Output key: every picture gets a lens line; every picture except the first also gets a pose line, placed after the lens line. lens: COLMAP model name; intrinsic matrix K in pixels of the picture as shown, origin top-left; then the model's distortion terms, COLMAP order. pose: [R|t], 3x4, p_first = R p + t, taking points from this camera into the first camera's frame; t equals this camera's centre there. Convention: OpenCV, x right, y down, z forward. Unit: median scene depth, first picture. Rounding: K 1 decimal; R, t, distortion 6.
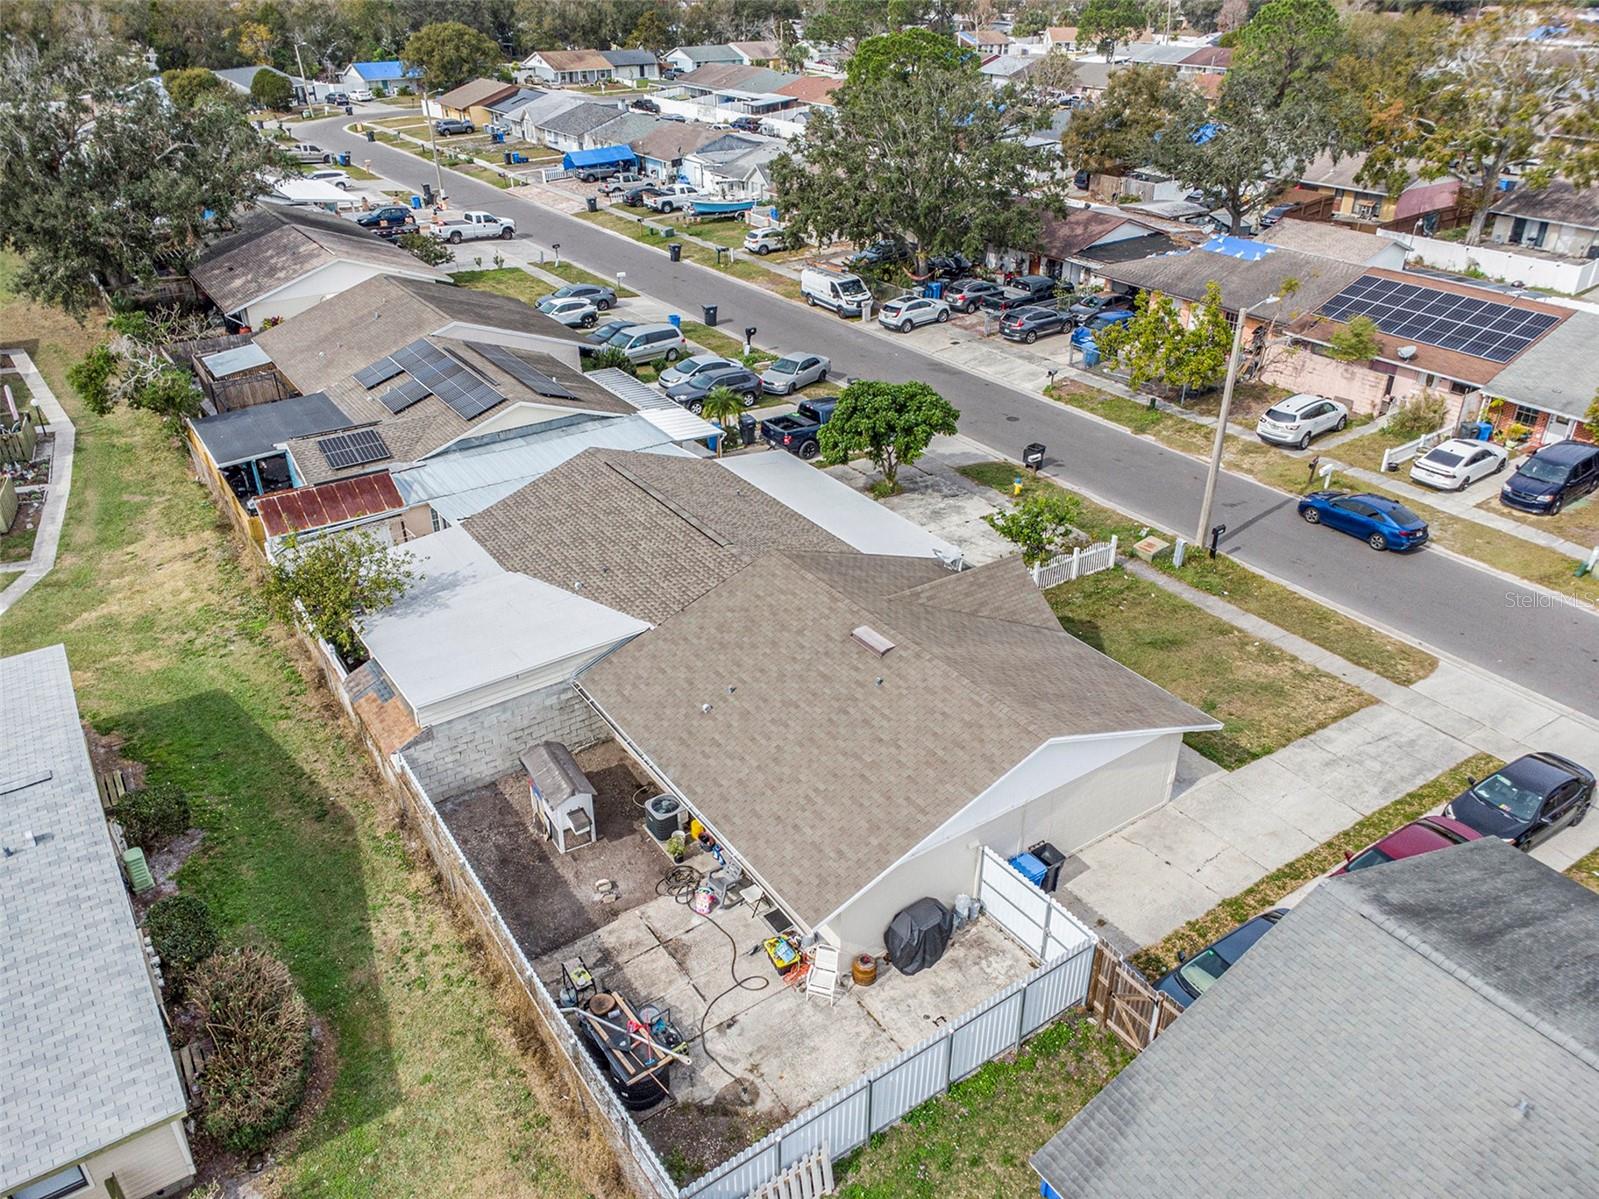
lens RADIAL K [[1209.4, 0, 797.0], [0, 1209.4, 545.0], [0, 0, 1]] dist [0.014264, -0.002235]
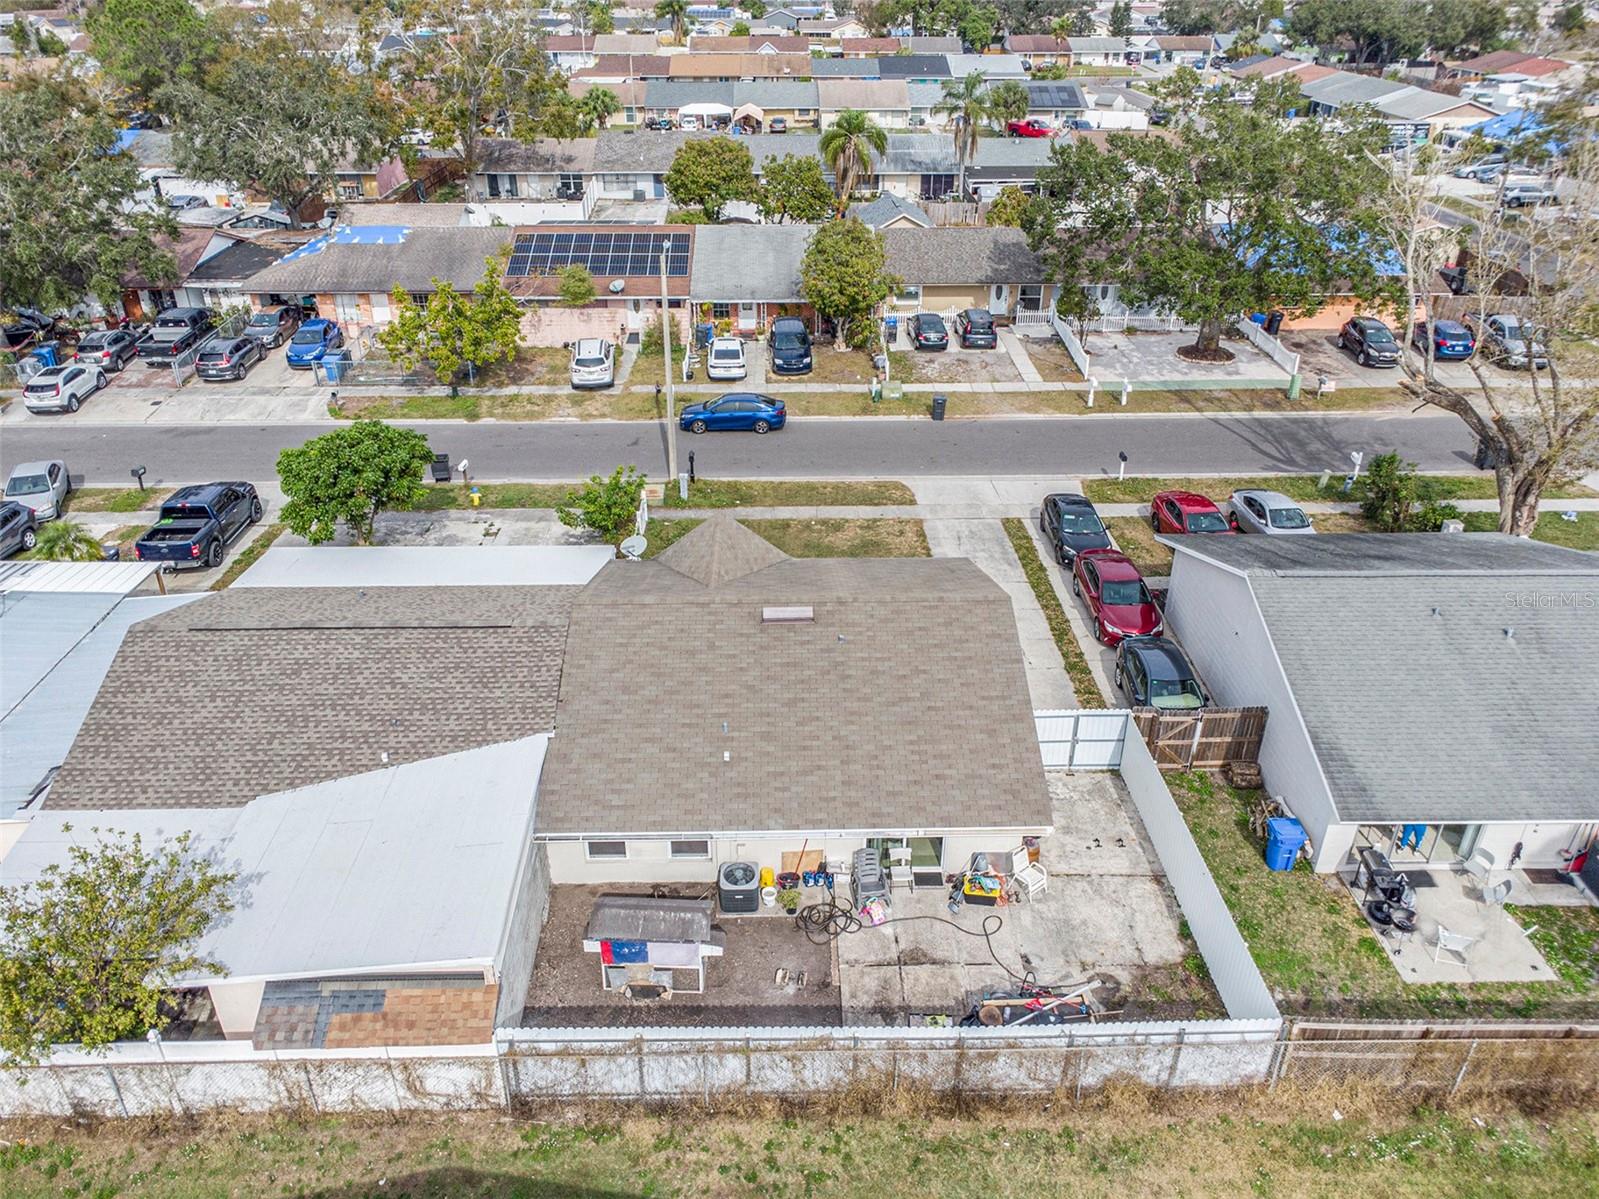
lens RADIAL K [[1209.4, 0, 797.0], [0, 1209.4, 545.0], [0, 0, 1]] dist [0.014264, -0.002235]
pose [[0.538093, -0.372535, 0.756091, -0.297974], [0.371026, 0.910134, 0.184382, -0.068902], [-0.756832, 0.181314, 0.627957, 0.162615]]
